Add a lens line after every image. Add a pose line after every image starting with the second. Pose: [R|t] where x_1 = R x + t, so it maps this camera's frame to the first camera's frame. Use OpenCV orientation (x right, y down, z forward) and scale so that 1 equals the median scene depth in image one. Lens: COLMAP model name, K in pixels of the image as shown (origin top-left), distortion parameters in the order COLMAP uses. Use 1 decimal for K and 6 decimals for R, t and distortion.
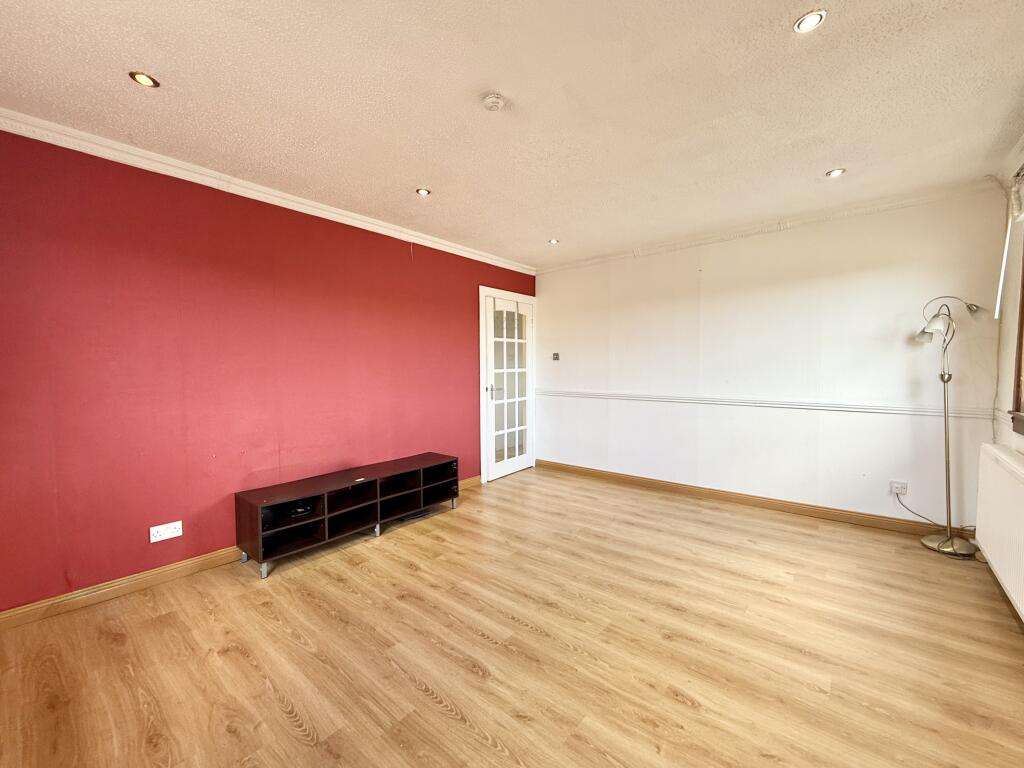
lens RADIAL K [[414.3, 0, 512.0], [0, 414.3, 384.0], [0, 0, 1]] dist [0.000915, 0.000357]
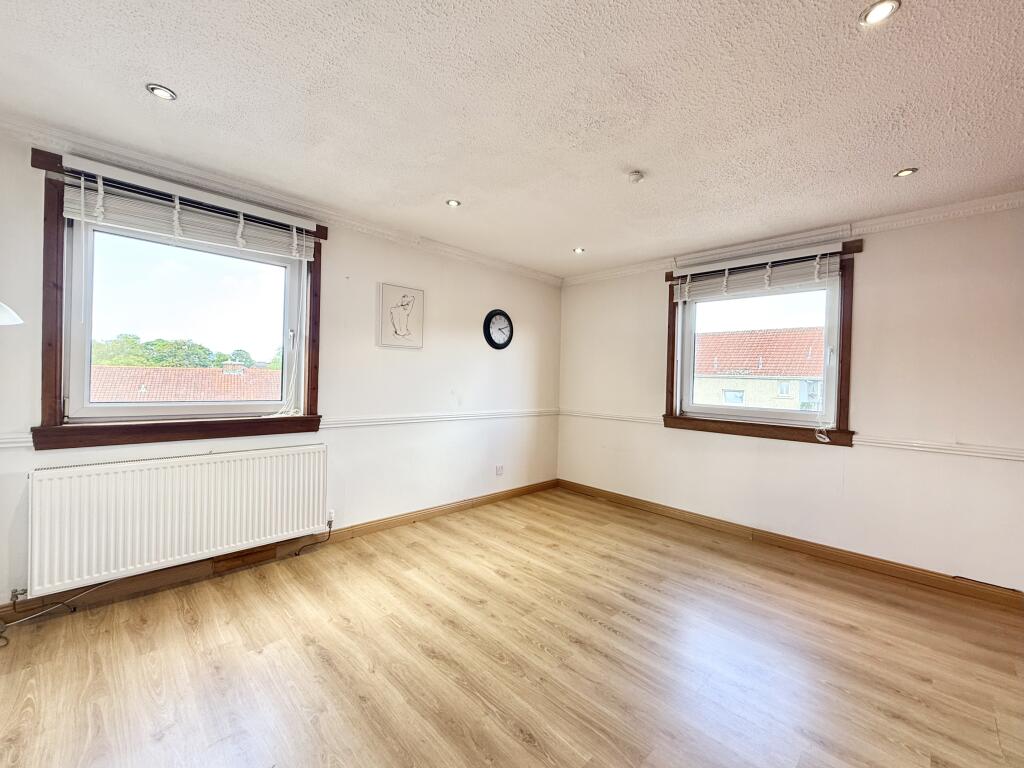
lens RADIAL K [[414.3, 0, 512.0], [0, 414.3, 384.0], [0, 0, 1]] dist [0.000915, 0.000357]
pose [[-0.996330, -0.021543, 0.082843, 0.195592], [-0.015999, 0.997624, 0.067005, -0.114920], [-0.084090, 0.065433, -0.994308, 2.124334]]
